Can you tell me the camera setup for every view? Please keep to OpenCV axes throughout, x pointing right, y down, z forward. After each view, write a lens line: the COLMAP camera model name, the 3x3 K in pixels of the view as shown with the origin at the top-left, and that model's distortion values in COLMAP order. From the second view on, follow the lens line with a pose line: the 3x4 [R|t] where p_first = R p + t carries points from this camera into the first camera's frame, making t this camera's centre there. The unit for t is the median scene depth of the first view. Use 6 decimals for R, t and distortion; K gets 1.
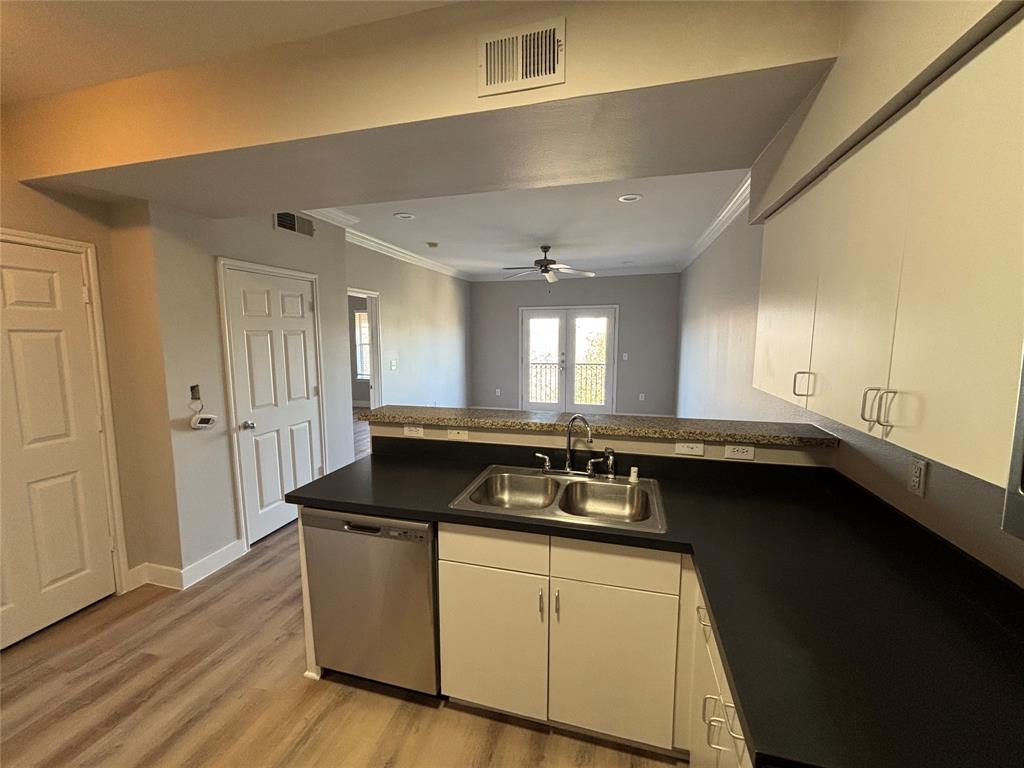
lens RADIAL K [[414.8, 0, 515.6], [0, 414.8, 382.7], [0, 0, 1]] dist [0.002402, 0.000551]
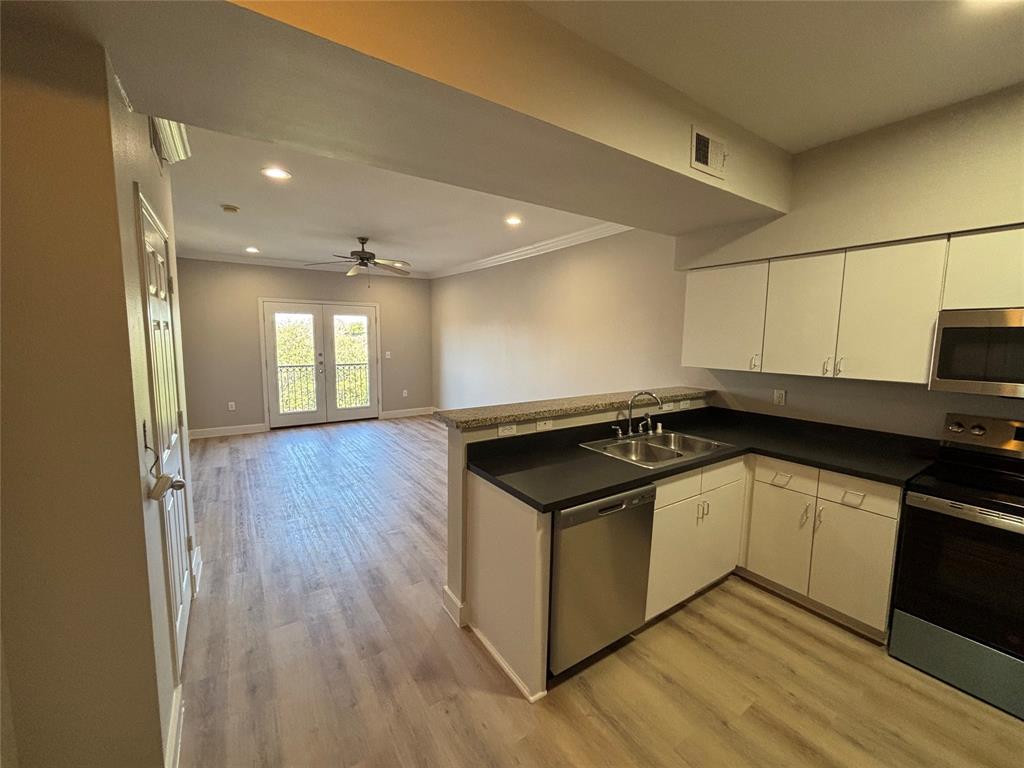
lens RADIAL K [[414.8, 0, 517.3], [0, 414.8, 381.8], [0, 0, 1]] dist [0.002402, 0.000551]
pose [[0.654921, -0.077422, 0.751721, -0.962744], [0.077918, 0.996355, 0.034733, -0.030358], [-0.751670, 0.035825, 0.658566, 0.323512]]
